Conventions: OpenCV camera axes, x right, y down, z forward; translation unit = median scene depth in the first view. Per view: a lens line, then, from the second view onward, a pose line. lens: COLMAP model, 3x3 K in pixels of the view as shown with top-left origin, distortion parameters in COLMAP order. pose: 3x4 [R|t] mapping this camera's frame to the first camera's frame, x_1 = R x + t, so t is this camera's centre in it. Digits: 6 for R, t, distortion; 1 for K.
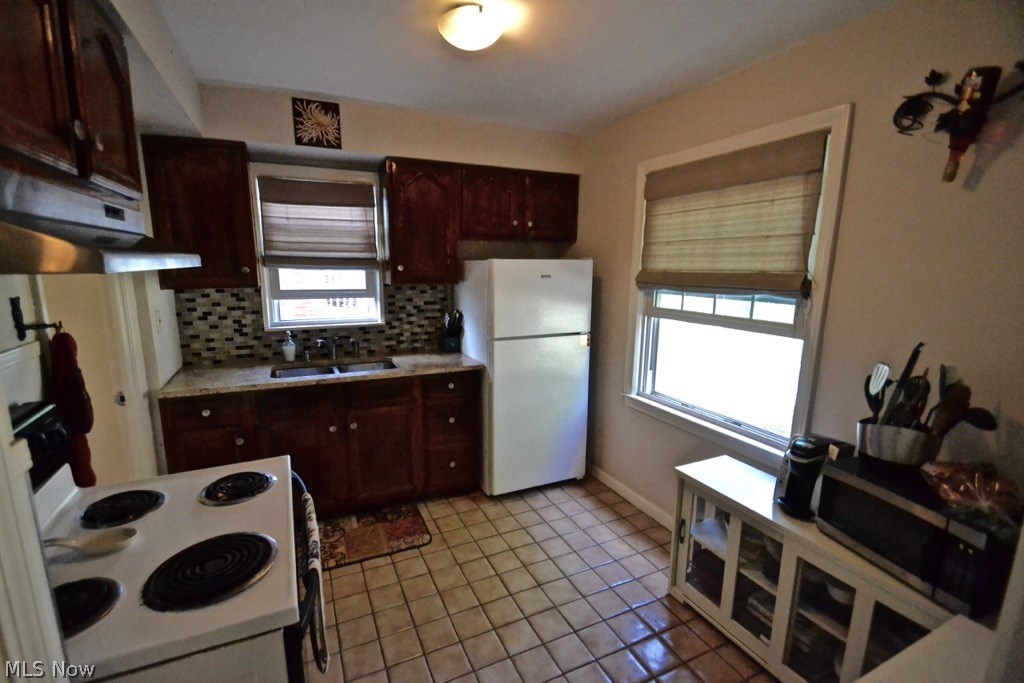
lens RADIAL K [[454.2, 0, 504.1], [0, 454.2, 345.2], [0, 0, 1]] dist [-0.005872, -0.005023]
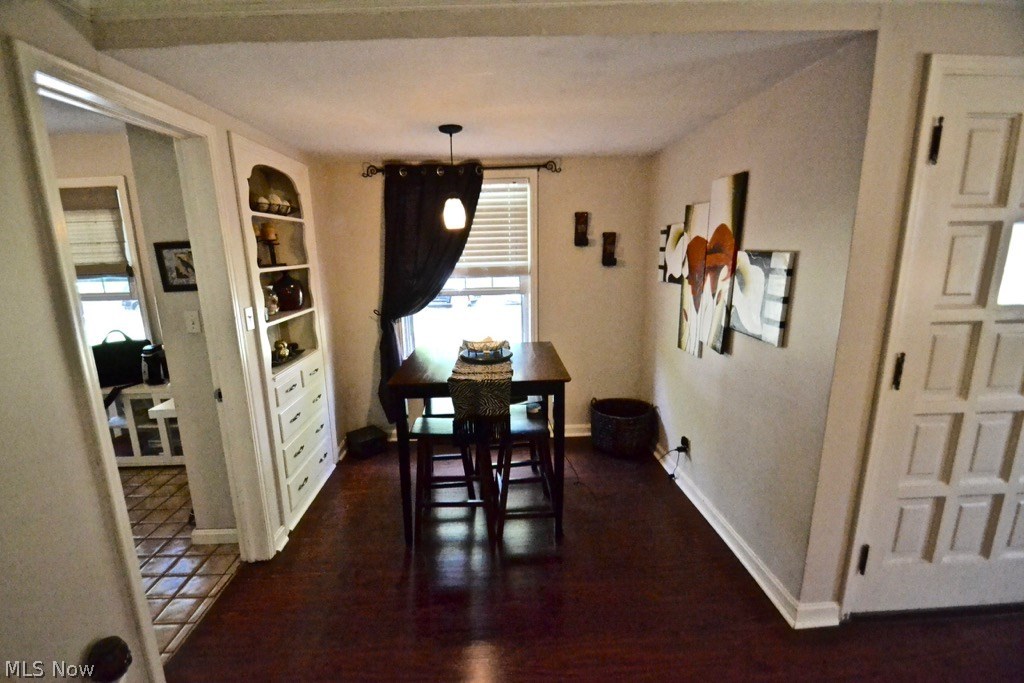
lens RADIAL K [[454.2, 0, 507.8], [0, 454.2, 343.9], [0, 0, 1]] dist [-0.005872, -0.005023]
pose [[0.407201, -0.213386, 0.888062, -0.400214], [0.198219, 0.969797, 0.142137, 0.204695], [-0.891570, 0.118153, 0.437200, -1.132477]]
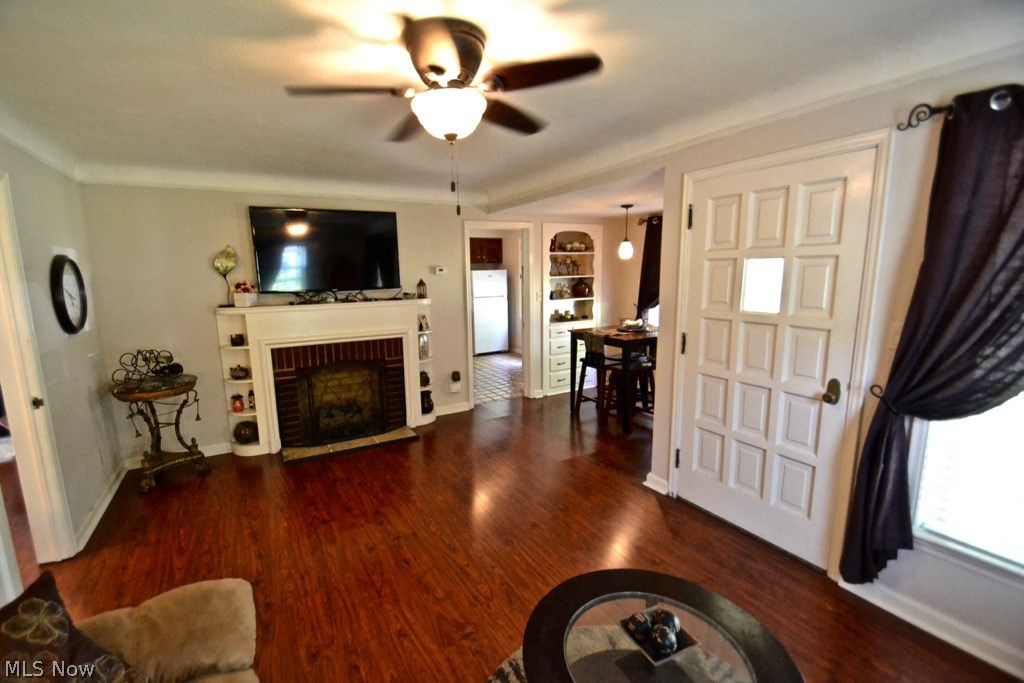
lens RADIAL K [[454.2, 0, 501.3], [0, 454.2, 346.2], [0, 0, 1]] dist [-0.005872, -0.005023]
pose [[0.997041, -0.038751, 0.066393, -0.069771], [0.040085, 0.999018, -0.018875, 0.534790], [-0.065596, 0.021480, 0.997615, -2.861366]]
